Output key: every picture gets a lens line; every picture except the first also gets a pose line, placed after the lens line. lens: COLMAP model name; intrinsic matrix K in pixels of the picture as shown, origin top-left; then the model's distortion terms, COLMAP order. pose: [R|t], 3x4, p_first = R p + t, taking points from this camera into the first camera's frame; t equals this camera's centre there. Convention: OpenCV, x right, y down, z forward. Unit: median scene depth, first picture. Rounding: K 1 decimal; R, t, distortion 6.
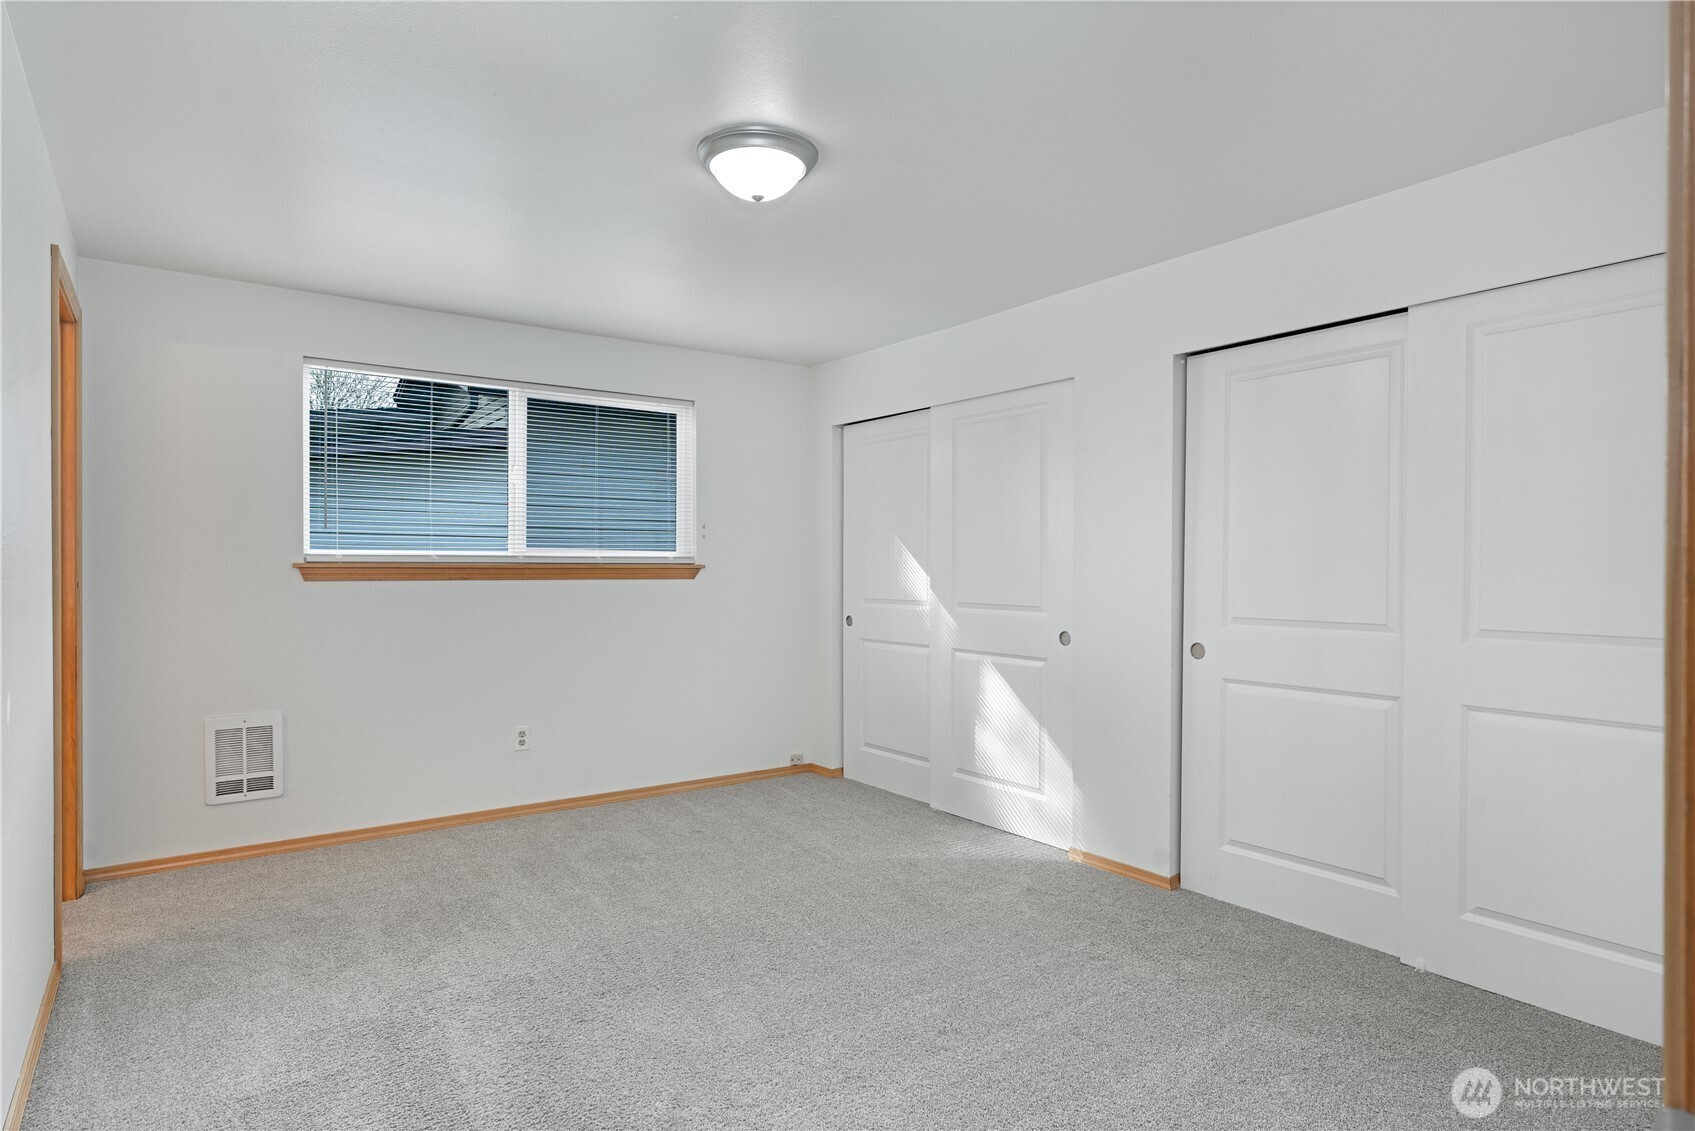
lens RADIAL K [[932.5, 0, 862.3], [0, 932.5, 566.4], [0, 0, 1]] dist [-0.003608, 0.004612]
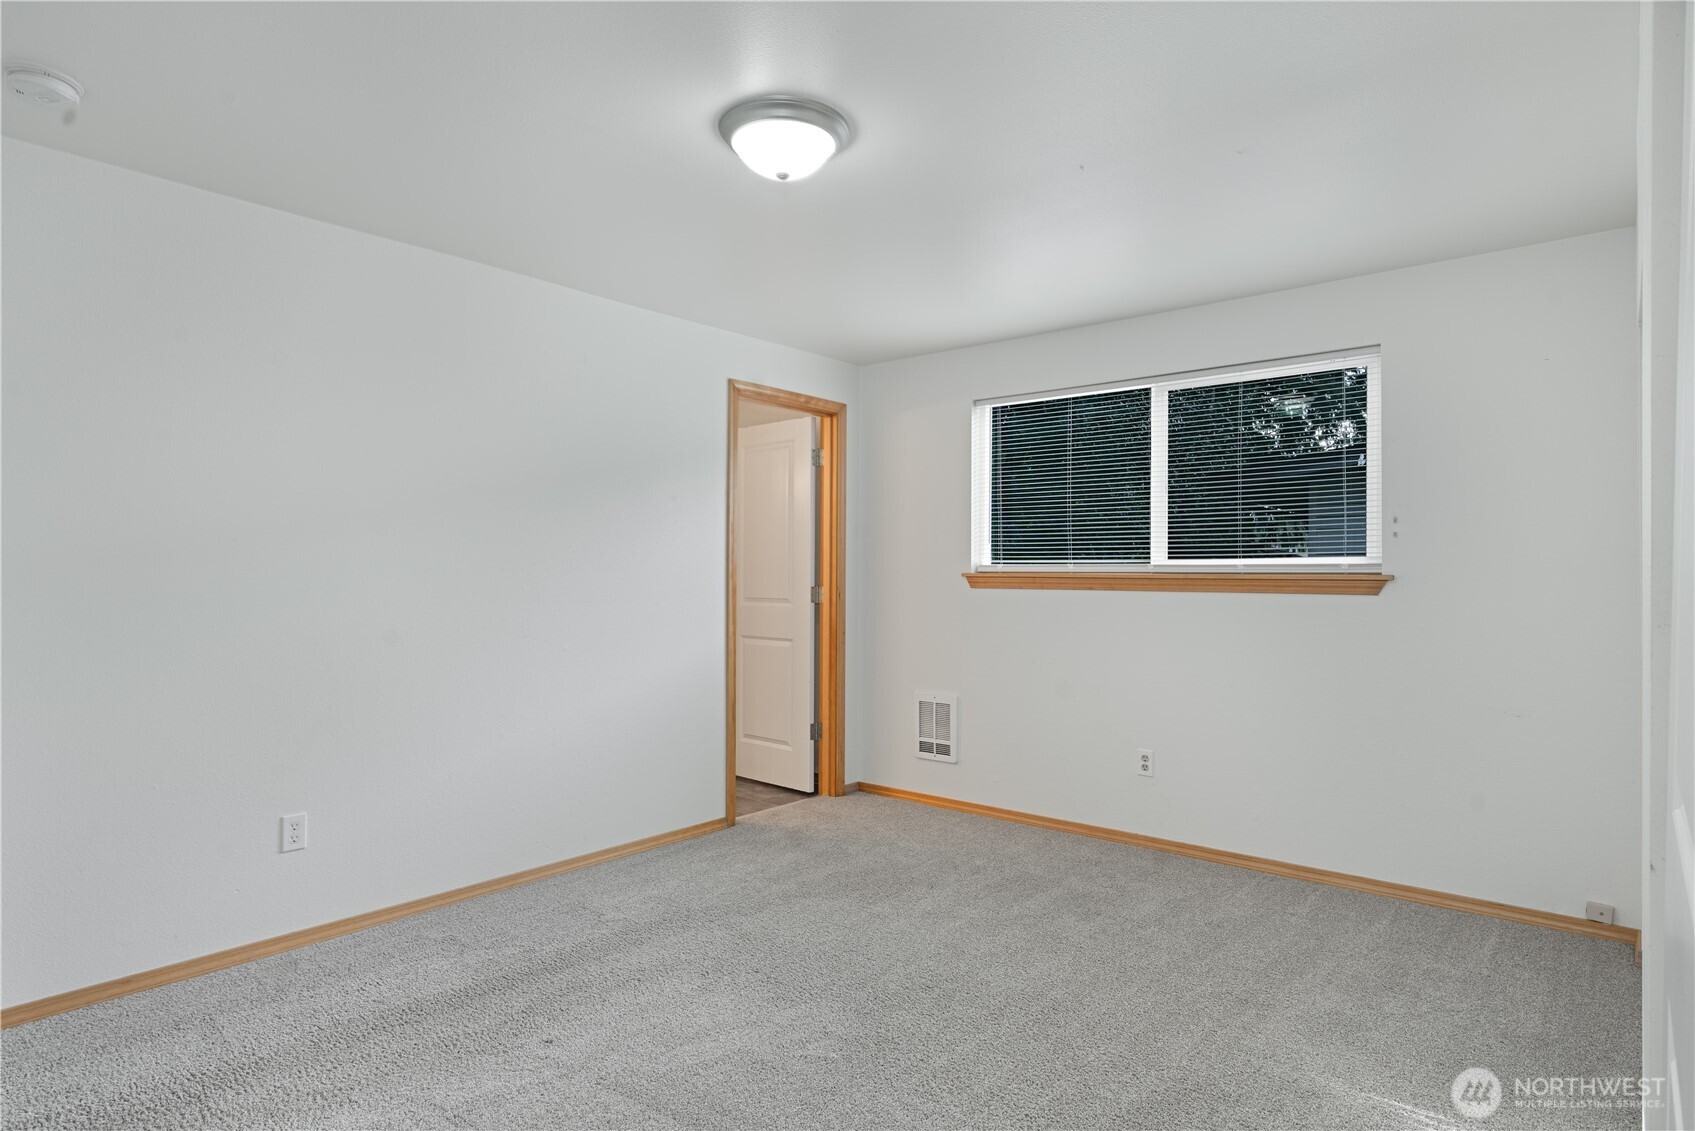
lens RADIAL K [[932.5, 0, 847.8], [0, 932.5, 568.6], [0, 0, 1]] dist [-0.003608, 0.004612]
pose [[0.241531, -0.005448, -0.970378, 0.504431], [-0.006503, 0.999953, -0.007233, 0.001083], [0.970371, 0.008058, 0.241484, 0.539140]]
